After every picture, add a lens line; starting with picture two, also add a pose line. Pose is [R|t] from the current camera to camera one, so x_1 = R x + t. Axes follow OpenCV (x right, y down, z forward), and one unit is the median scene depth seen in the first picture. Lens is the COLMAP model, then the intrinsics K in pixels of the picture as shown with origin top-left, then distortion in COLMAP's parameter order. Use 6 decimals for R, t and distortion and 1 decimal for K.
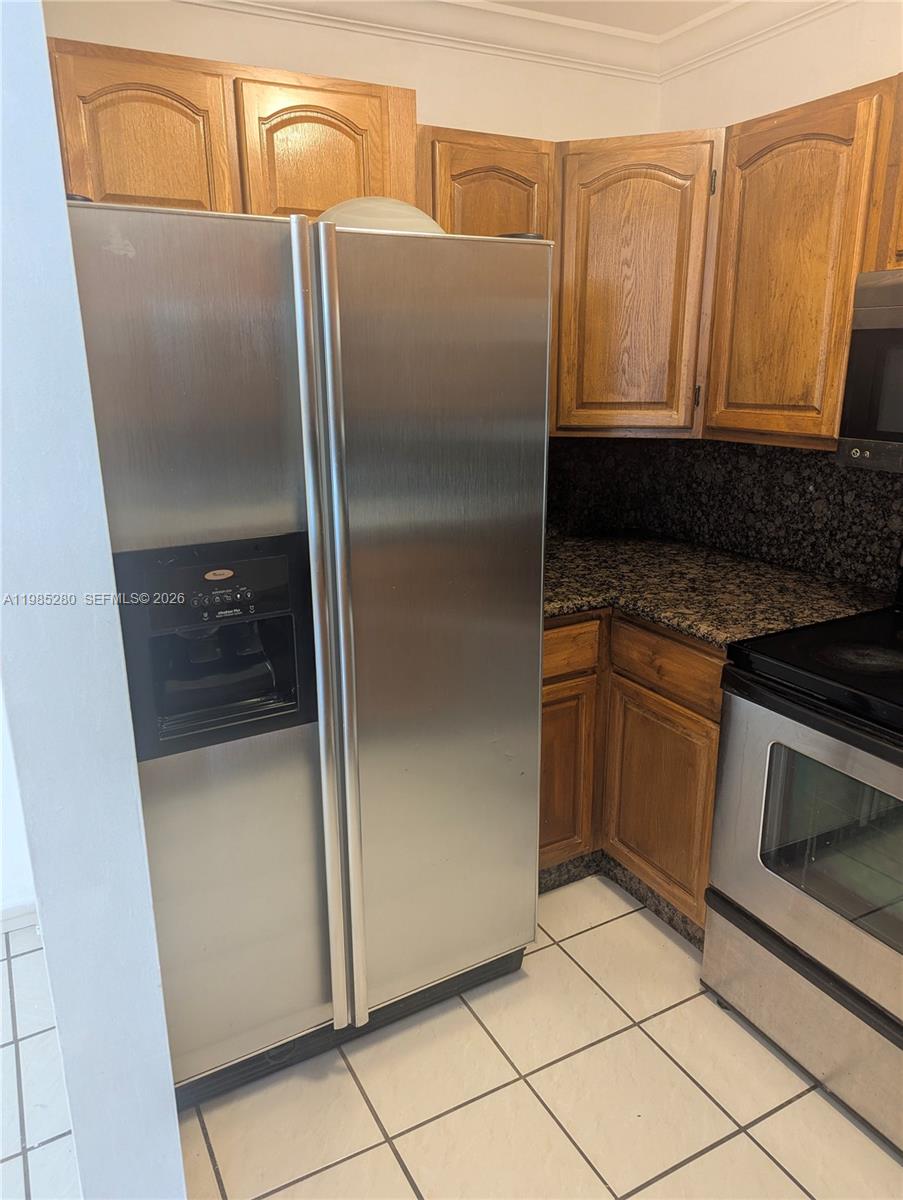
lens RADIAL K [[834.2, 0, 444.9], [0, 834.2, 587.6], [0, 0, 1]] dist [0.056337, -0.051028]
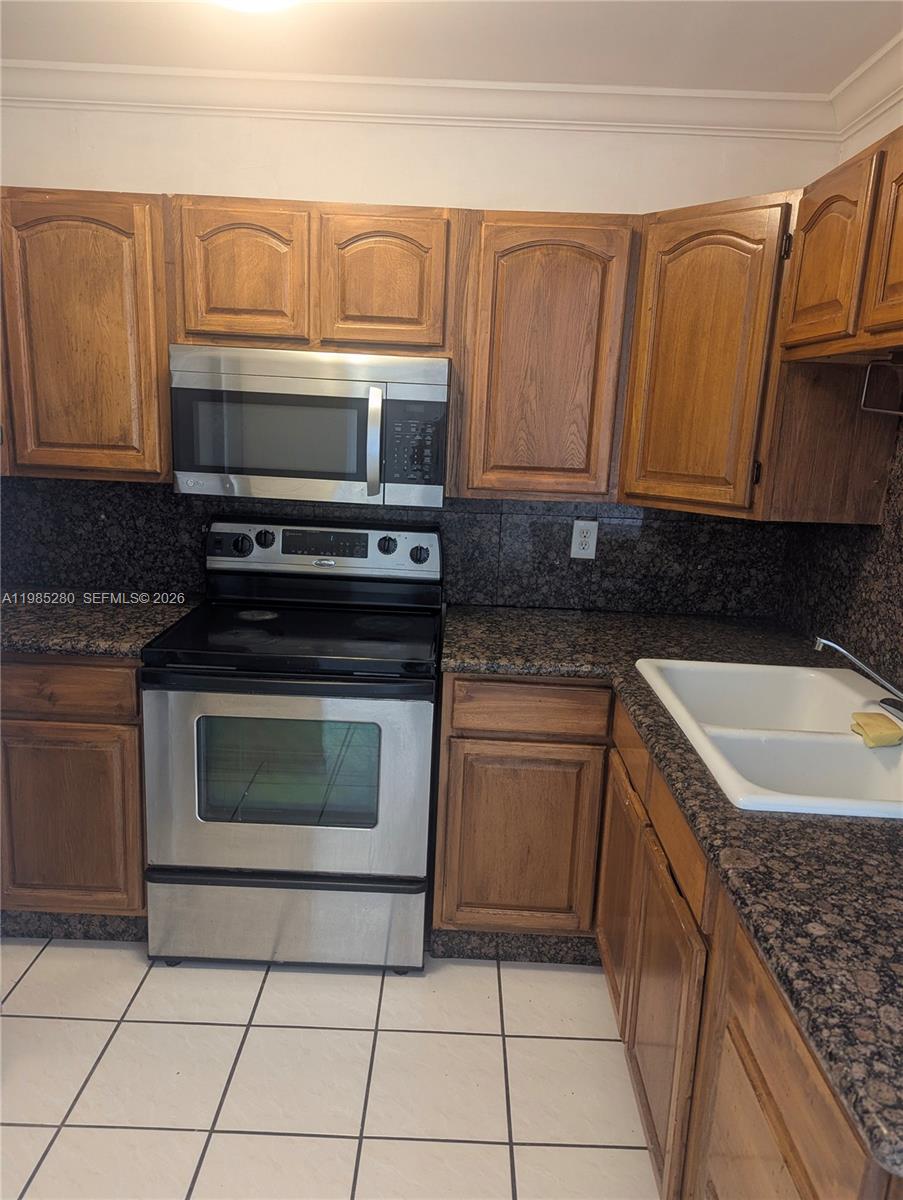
lens RADIAL K [[834.2, 0, 444.9], [0, 834.2, 587.6], [0, 0, 1]] dist [0.056337, -0.051028]
pose [[0.486529, -0.144478, 0.861636, -0.394320], [0.182382, 0.981299, 0.061560, -0.010068], [-0.854416, 0.127196, 0.503780, 0.041962]]
